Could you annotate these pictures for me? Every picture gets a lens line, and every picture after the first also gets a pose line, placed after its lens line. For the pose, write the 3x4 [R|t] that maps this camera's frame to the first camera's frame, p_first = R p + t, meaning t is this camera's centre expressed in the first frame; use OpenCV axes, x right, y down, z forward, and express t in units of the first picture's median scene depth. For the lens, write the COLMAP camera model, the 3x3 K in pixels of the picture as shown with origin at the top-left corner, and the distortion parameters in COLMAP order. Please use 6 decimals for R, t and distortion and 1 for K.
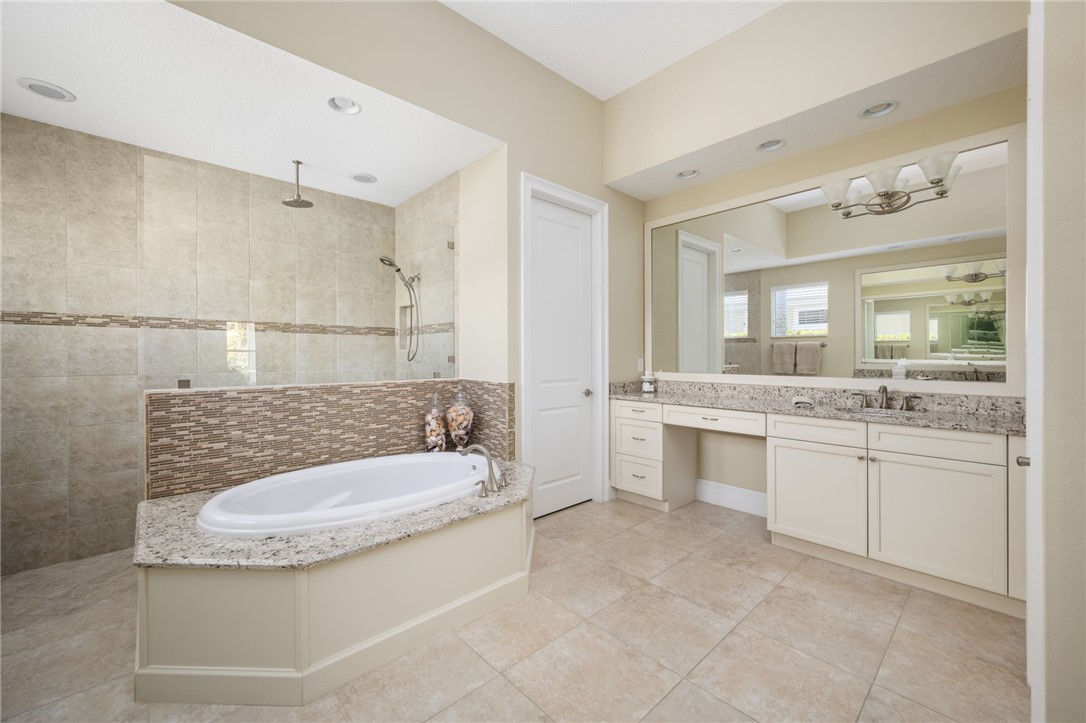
lens RADIAL K [[434.2, 0, 541.7], [0, 434.2, 355.9], [0, 0, 1]] dist [0.000502, -0.000002]
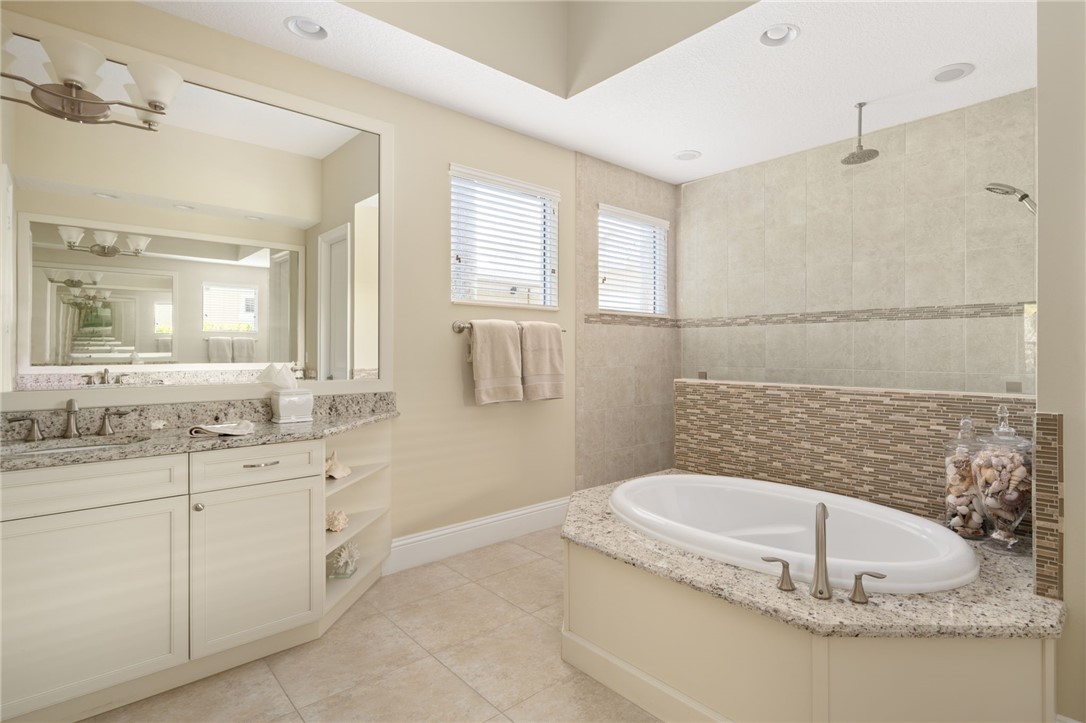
lens RADIAL K [[540.5, 0, 596.4], [0, 540.5, 349.7], [0, 0, 1]] dist [-0.003225, -0.000182]
pose [[0.026735, -0.000952, -0.999642, 0.440506], [-0.000280, 0.999999, -0.000960, -0.000037], [0.999643, 0.000305, 0.026735, 0.538326]]
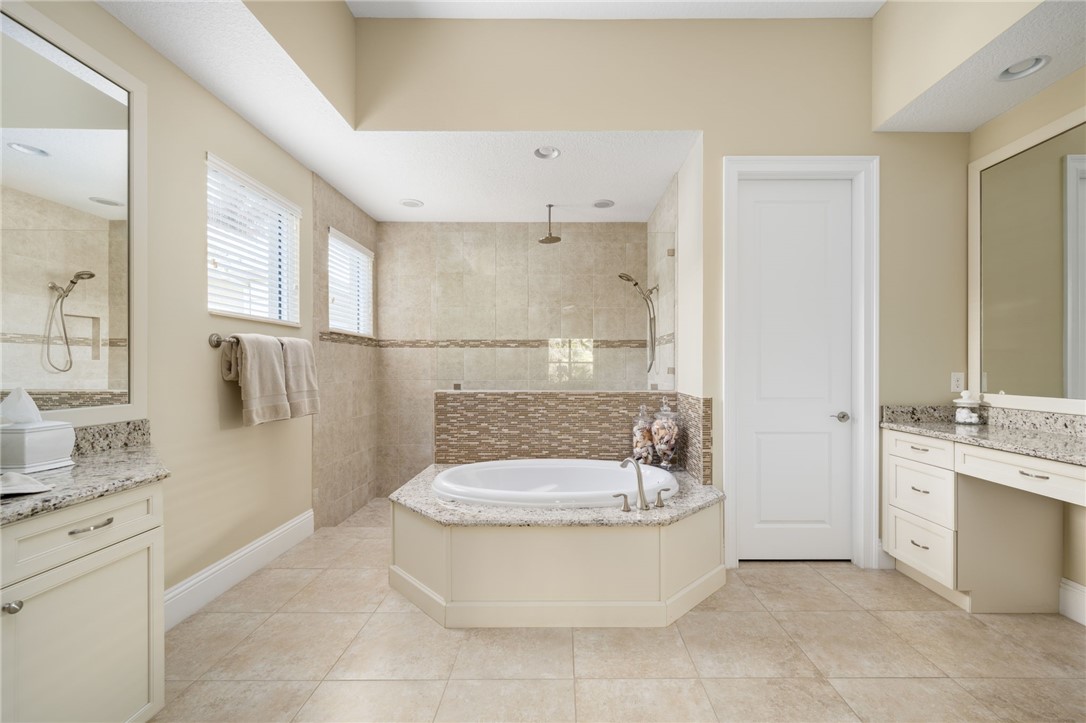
lens RADIAL K [[452.9, 0, 558.4], [0, 452.9, 367.4], [0, 0, 1]] dist [-0.001023, -0.000315]
pose [[0.731851, 0.002429, -0.681461, 0.336664], [-0.001488, 0.999997, 0.001967, -0.001763], [0.681463, -0.000425, 0.731852, 0.109104]]
